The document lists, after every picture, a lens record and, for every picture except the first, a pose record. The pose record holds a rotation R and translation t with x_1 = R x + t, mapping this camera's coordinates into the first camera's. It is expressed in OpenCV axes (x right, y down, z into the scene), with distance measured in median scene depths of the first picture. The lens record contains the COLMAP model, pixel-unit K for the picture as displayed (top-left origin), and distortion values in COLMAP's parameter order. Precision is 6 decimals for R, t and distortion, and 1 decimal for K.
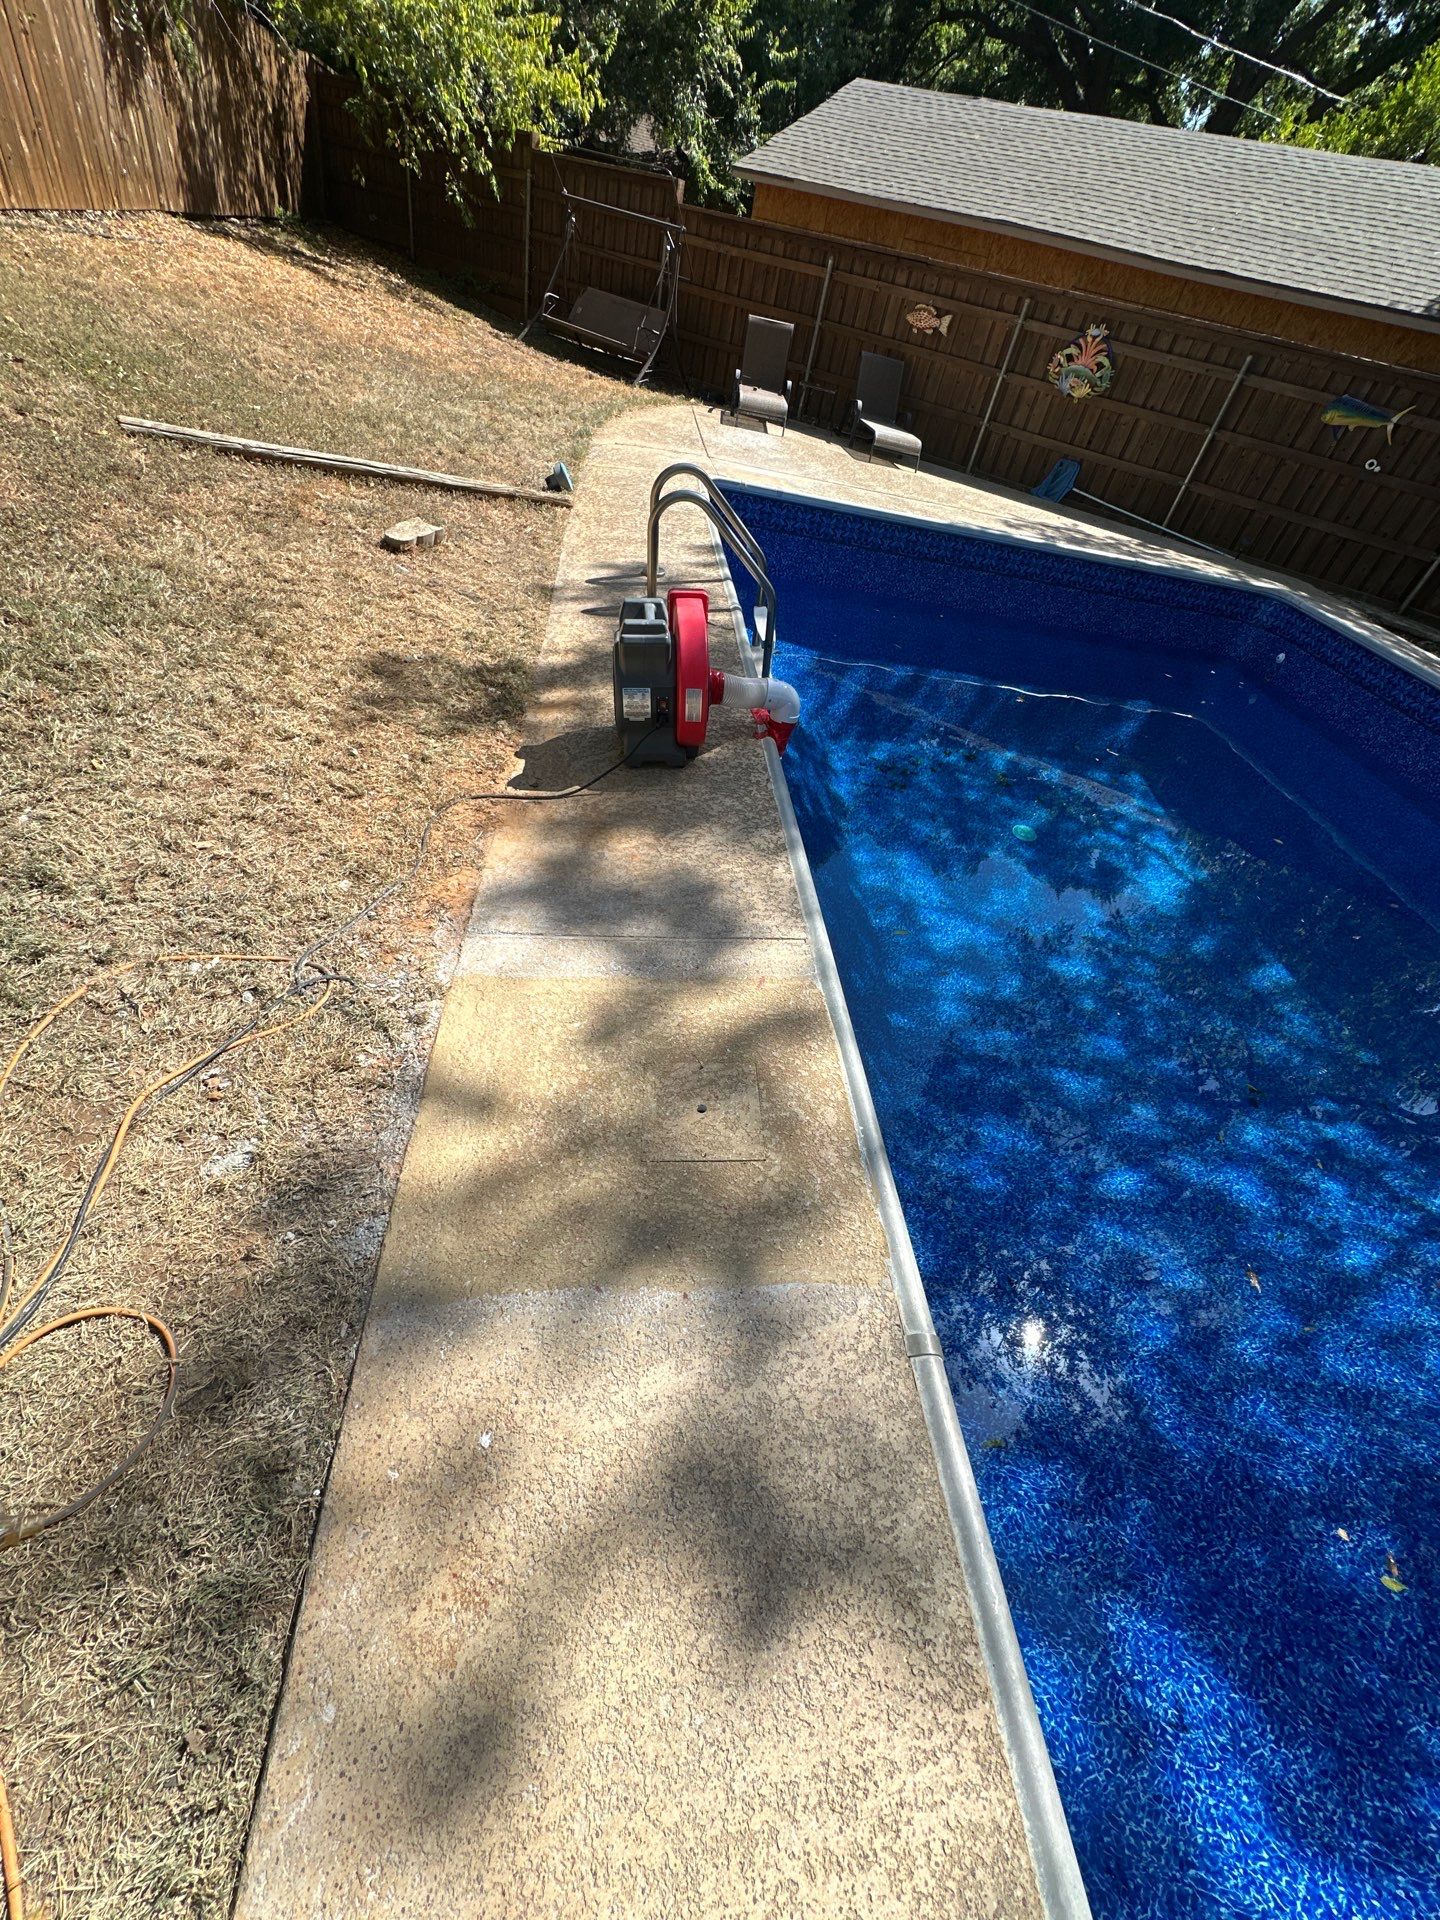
lens RADIAL K [[777.0, 0, 714.3], [0, 777.0, 970.2], [0, 0, 1]] dist [0.000035, 0.000069]
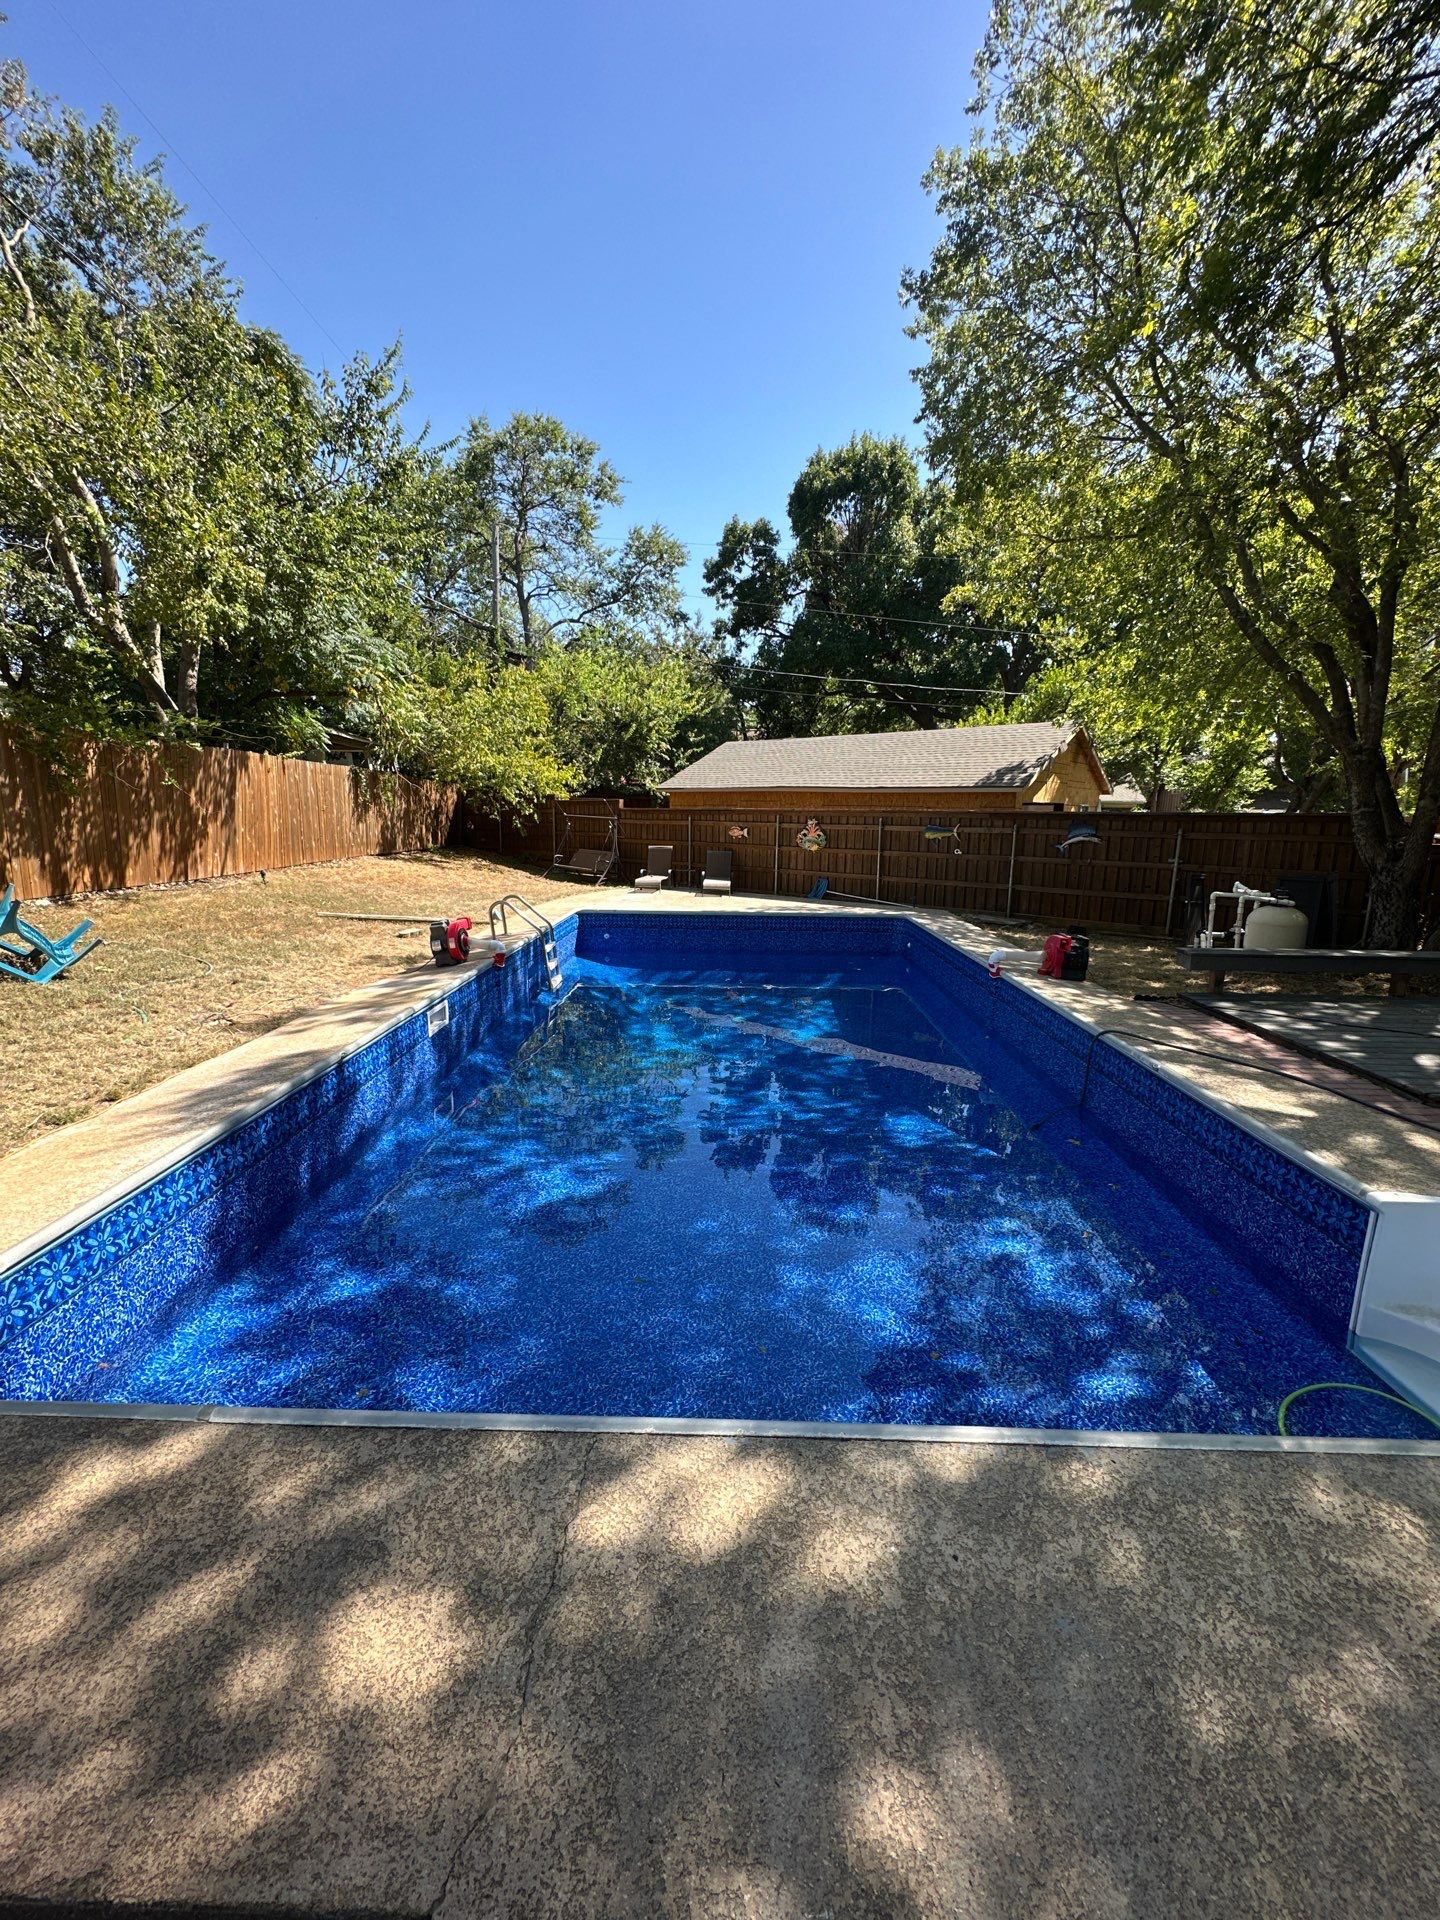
lens RADIAL K [[777.0, 0, 705.1], [0, 777.0, 957.2], [0, 0, 1]] dist [0.000035, 0.000069]
pose [[0.979564, -0.147667, -0.136559, 0.417633], [0.050535, 0.837869, -0.543528, 0.441550], [0.194680, 0.525519, 0.828209, -0.419486]]
